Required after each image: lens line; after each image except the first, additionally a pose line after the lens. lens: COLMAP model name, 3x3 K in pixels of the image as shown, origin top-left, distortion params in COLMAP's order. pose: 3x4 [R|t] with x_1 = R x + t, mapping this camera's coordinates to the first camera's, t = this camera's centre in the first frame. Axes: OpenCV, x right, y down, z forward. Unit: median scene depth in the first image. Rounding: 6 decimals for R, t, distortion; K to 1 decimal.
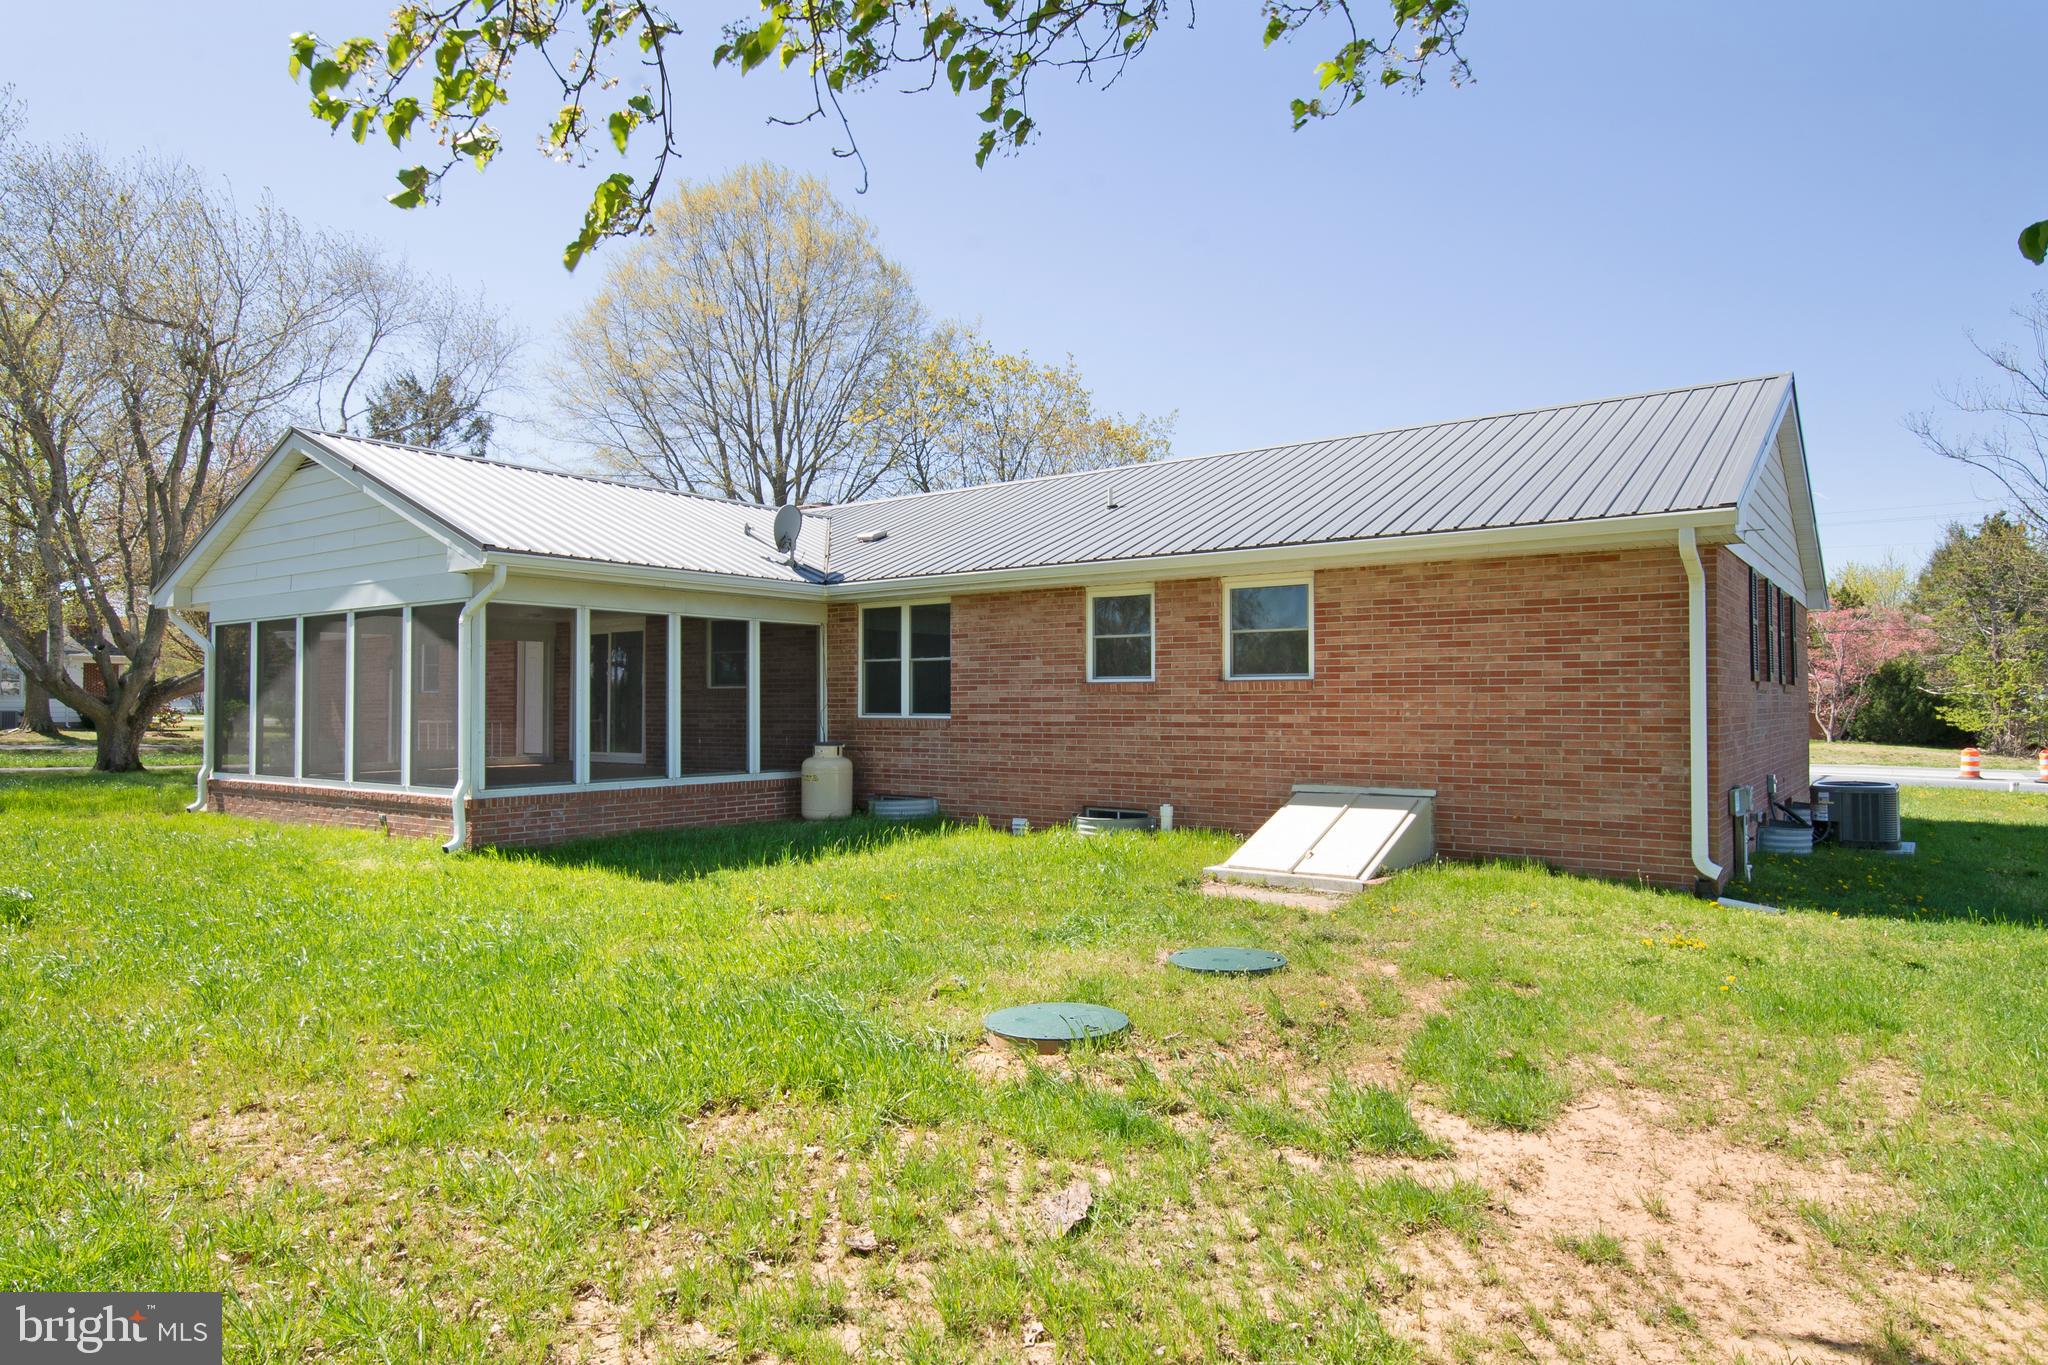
lens RADIAL K [[1246.0, 0, 1024.0], [0, 1246.0, 682.5], [0, 0, 1]] dist [0.001931, 0.000205]
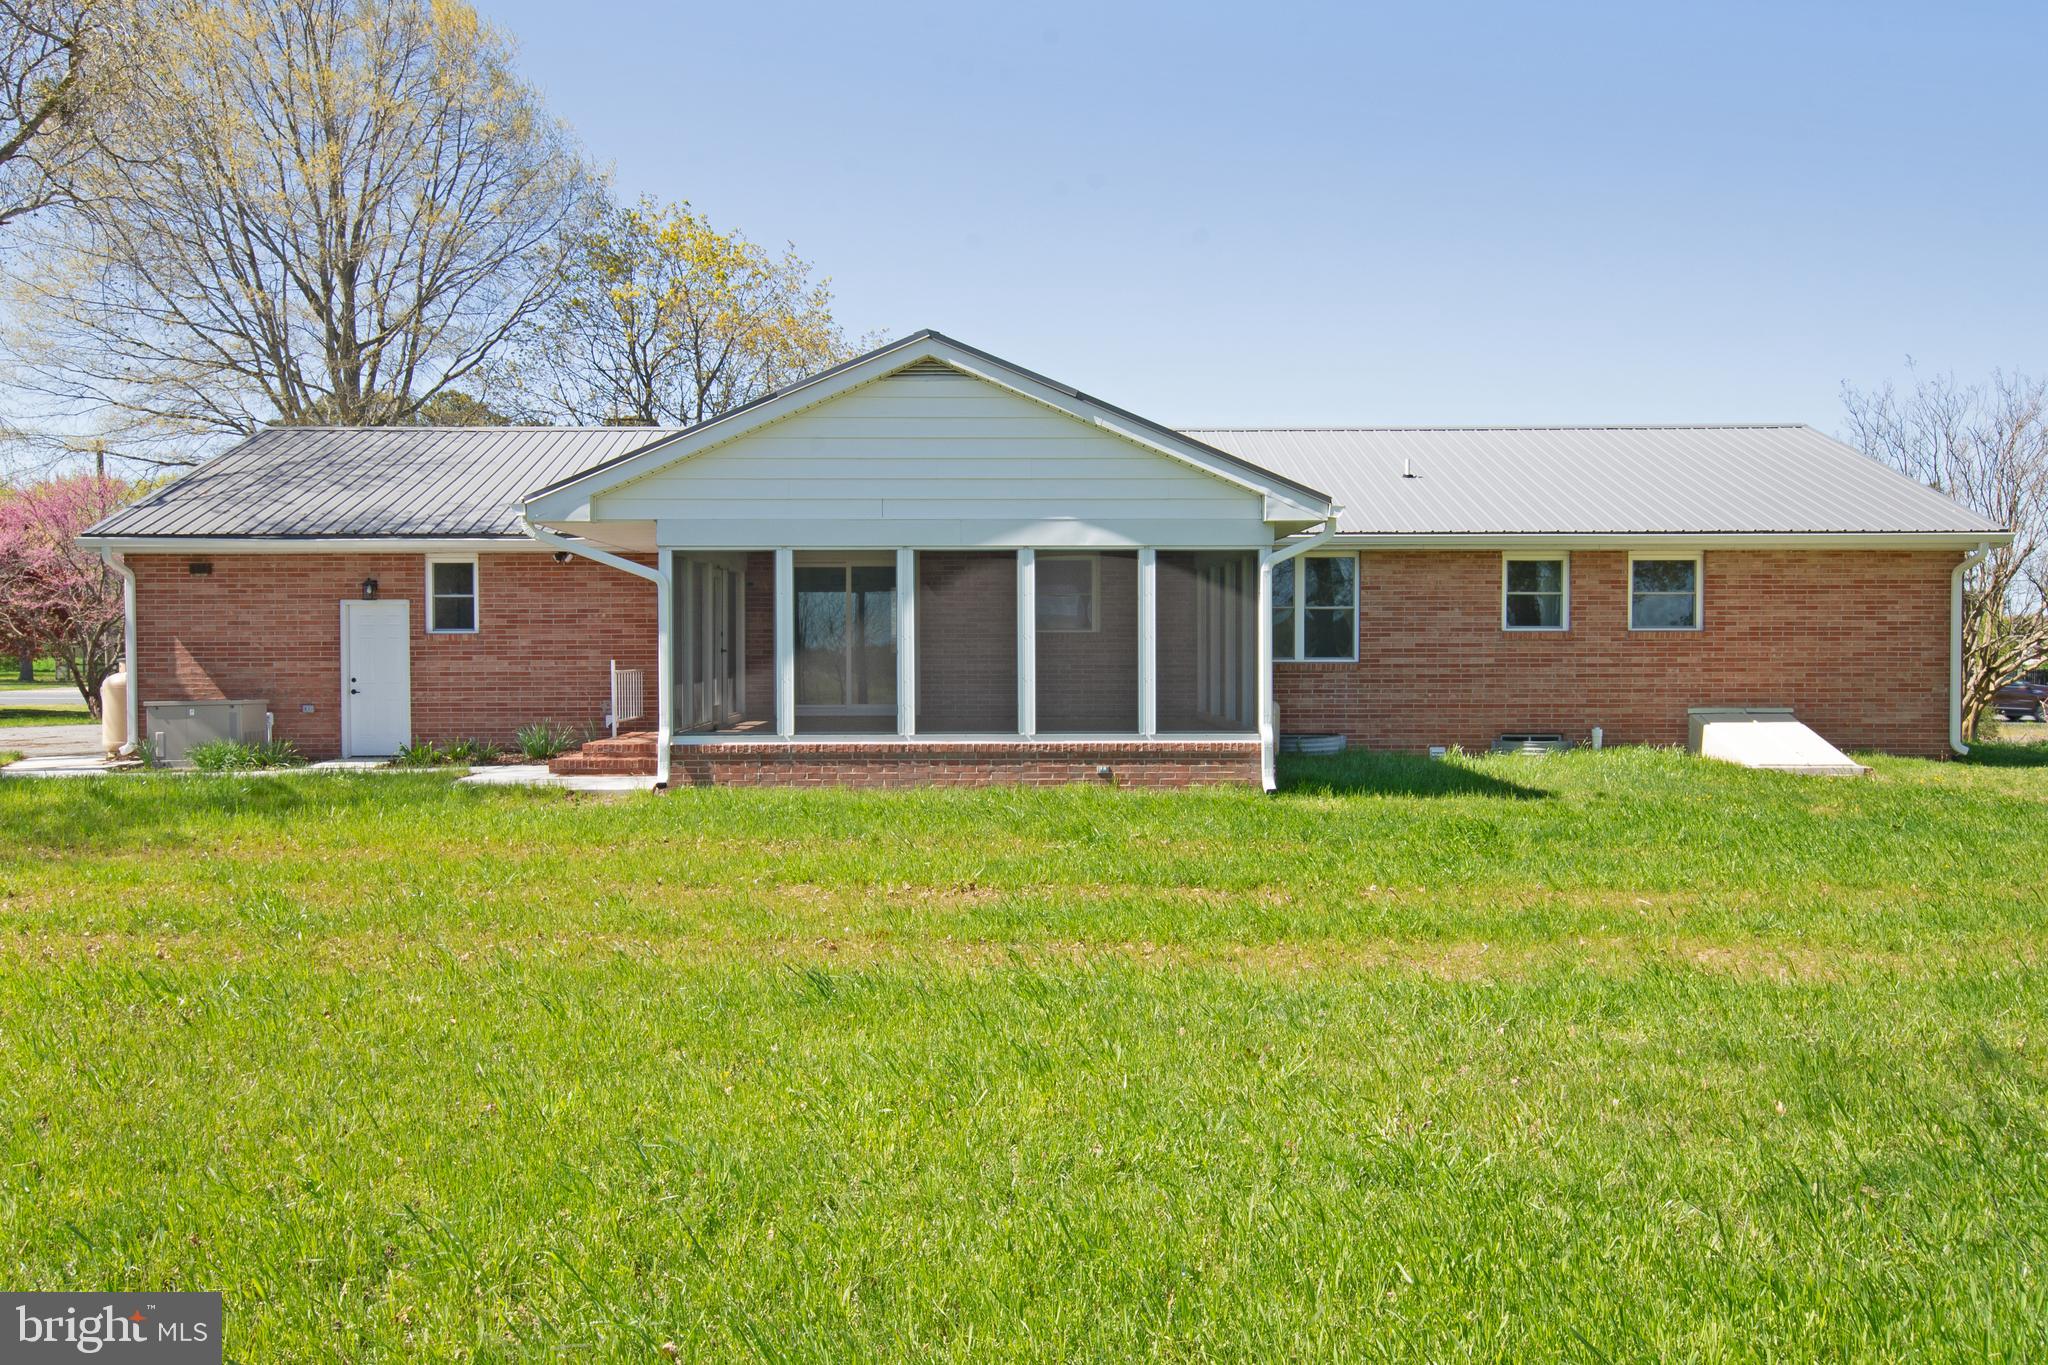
lens RADIAL K [[1526.8, 0, 1024.0], [0, 1526.8, 682.5], [0, 0, 1]] dist [0.008172, 0.001606]
pose [[0.793458, -0.014918, 0.608443, -1.294943], [-0.010462, 0.999218, 0.038141, -0.001810], [-0.608536, -0.036629, 0.792681, 0.118269]]
